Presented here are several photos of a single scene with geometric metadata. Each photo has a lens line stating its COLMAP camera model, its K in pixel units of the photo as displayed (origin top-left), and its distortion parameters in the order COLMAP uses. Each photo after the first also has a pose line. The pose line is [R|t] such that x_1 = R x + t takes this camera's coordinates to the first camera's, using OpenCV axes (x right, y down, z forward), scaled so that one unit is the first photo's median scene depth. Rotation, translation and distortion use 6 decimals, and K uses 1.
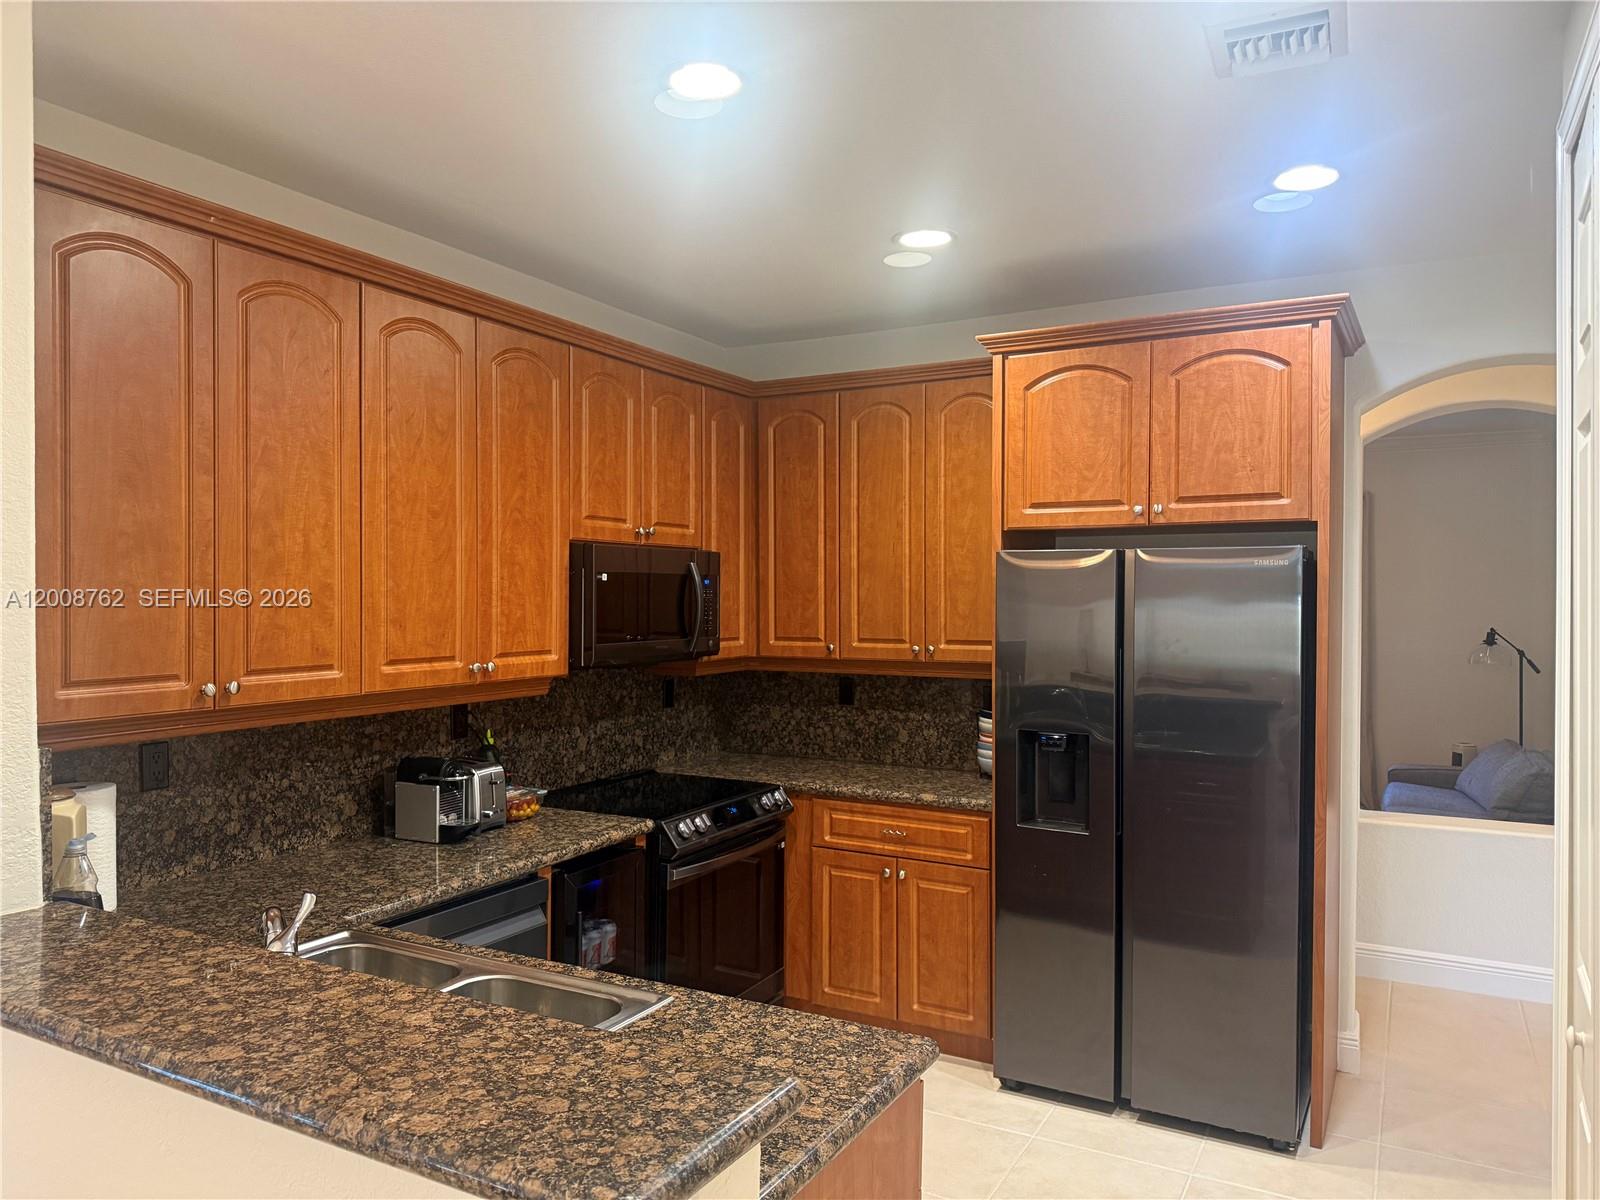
lens RADIAL K [[1108.3, 0, 800.0], [0, 1108.3, 600.0], [0, 0, 1]] dist [-0.003026, -0.005897]
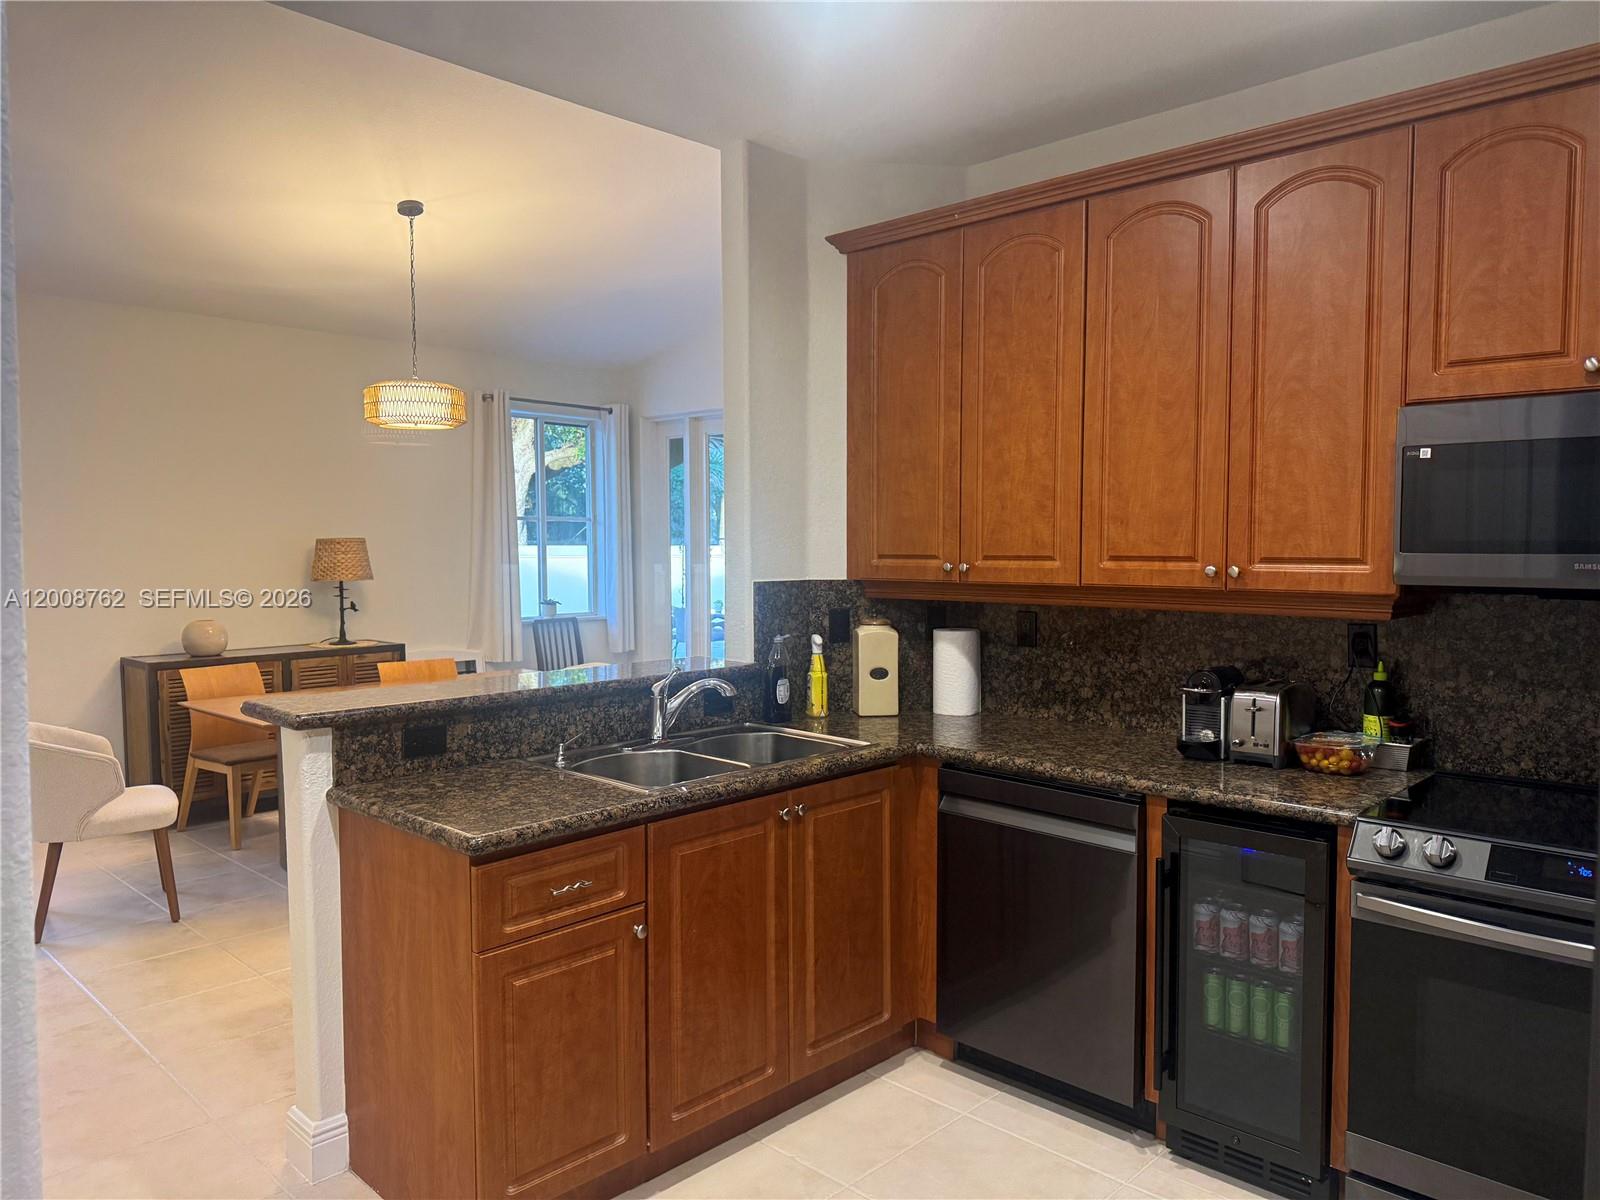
lens RADIAL K [[1108.3, 0, 800.0], [0, 1108.3, 600.0], [0, 0, 1]] dist [-0.003026, -0.005897]
pose [[-0.277100, 0.052846, -0.959387, 0.699947], [-0.000074, 0.998485, 0.055021, 0.038035], [0.960841, 0.015318, -0.276676, 1.000272]]
